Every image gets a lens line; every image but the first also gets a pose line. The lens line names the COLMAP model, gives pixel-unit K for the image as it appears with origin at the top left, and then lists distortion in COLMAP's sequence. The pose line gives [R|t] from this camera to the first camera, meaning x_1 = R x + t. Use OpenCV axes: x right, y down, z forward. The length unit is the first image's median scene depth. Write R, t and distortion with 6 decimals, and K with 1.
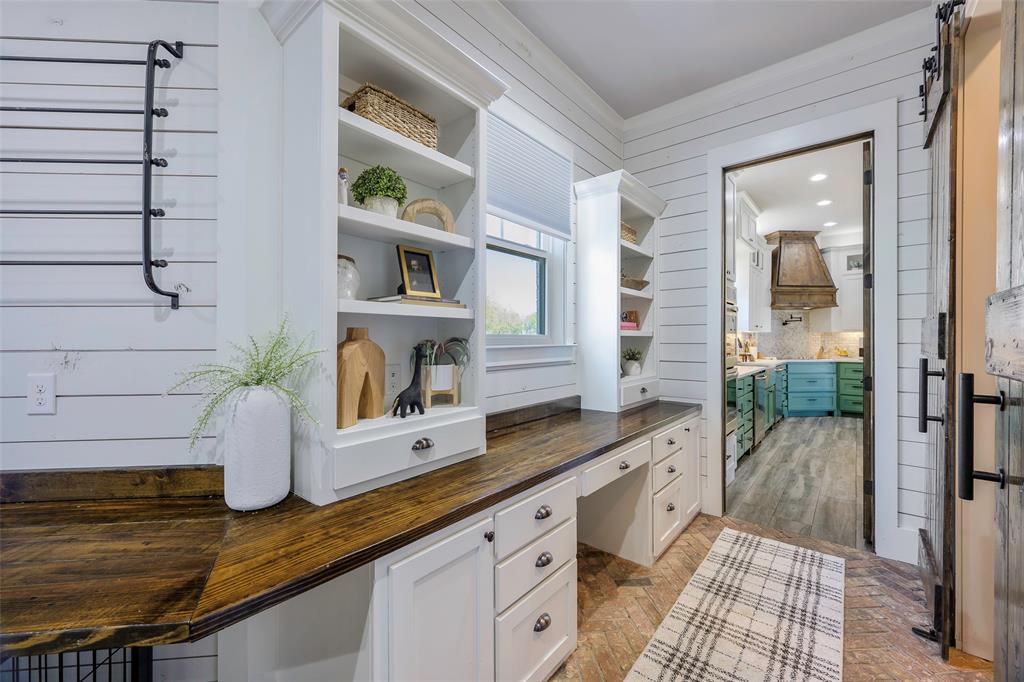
lens RADIAL K [[414.9, 0, 514.1], [0, 414.9, 336.1], [0, 0, 1]] dist [-0.001522, -0.000120]
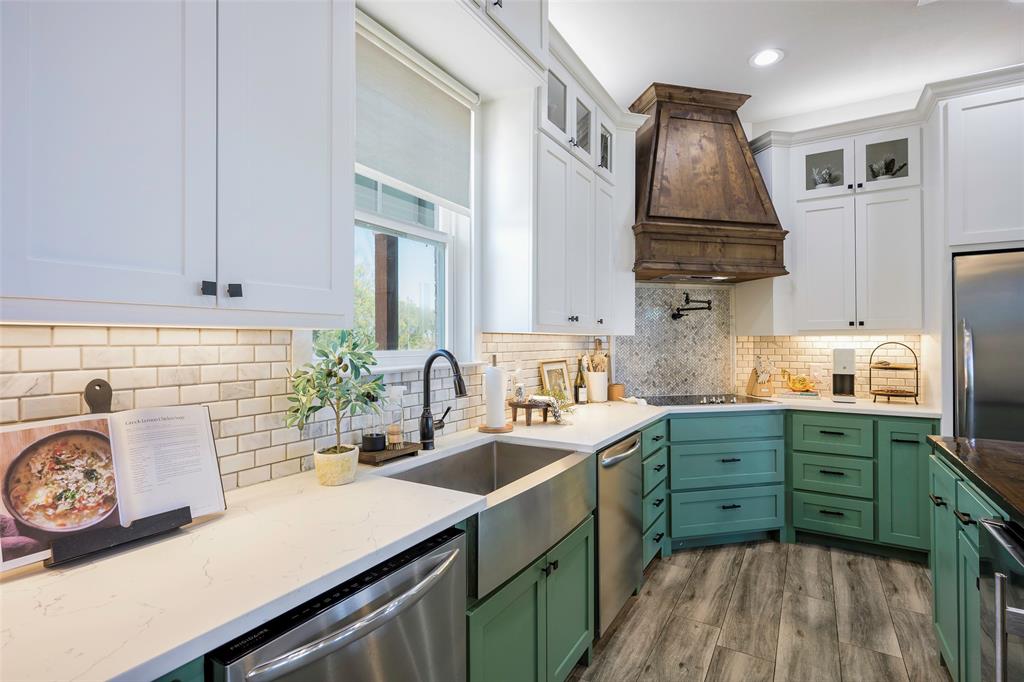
lens RADIAL K [[498.4, 0, 512.0], [0, 498.4, 341.0], [0, 0, 1]] dist [0.002703, 0.000026]
pose [[0.987445, -0.004028, 0.157911, 0.426833], [0.004440, 0.999988, -0.002256, -0.003797], [-0.157900, 0.002929, 0.987451, 0.546367]]
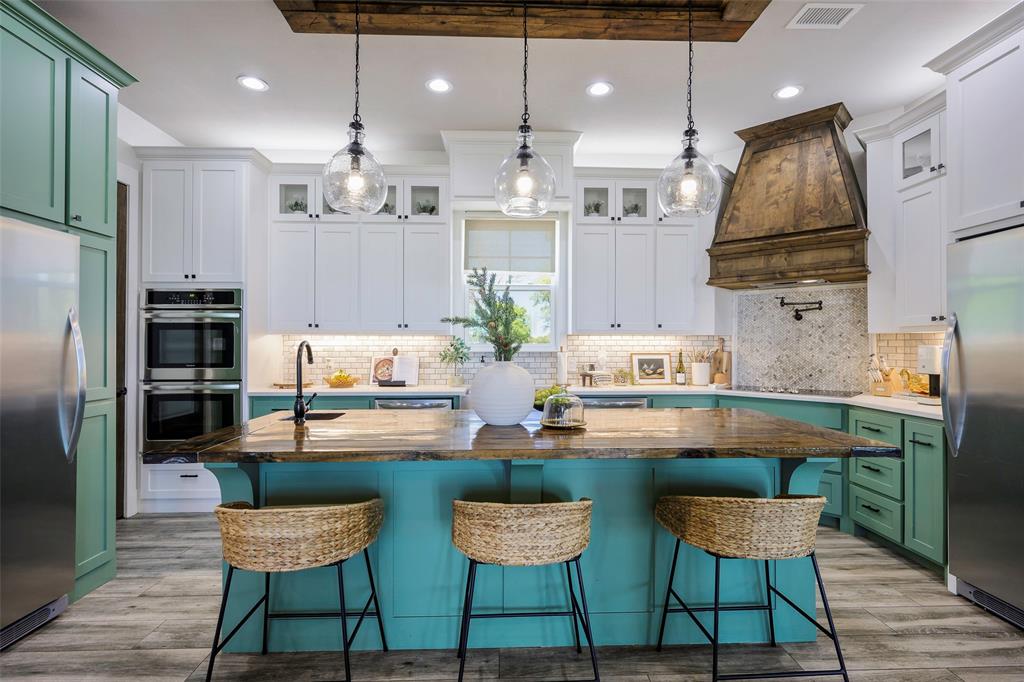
lens RADIAL K [[498.5, 0, 514.1], [0, 498.5, 344.5], [0, 0, 1]] dist [-0.000217, 0.000194]
pose [[0.673251, -0.002249, -0.739411, 0.911030], [-0.001500, 0.999989, -0.004407, 0.005237], [0.739413, 0.004076, 0.673240, 0.397546]]
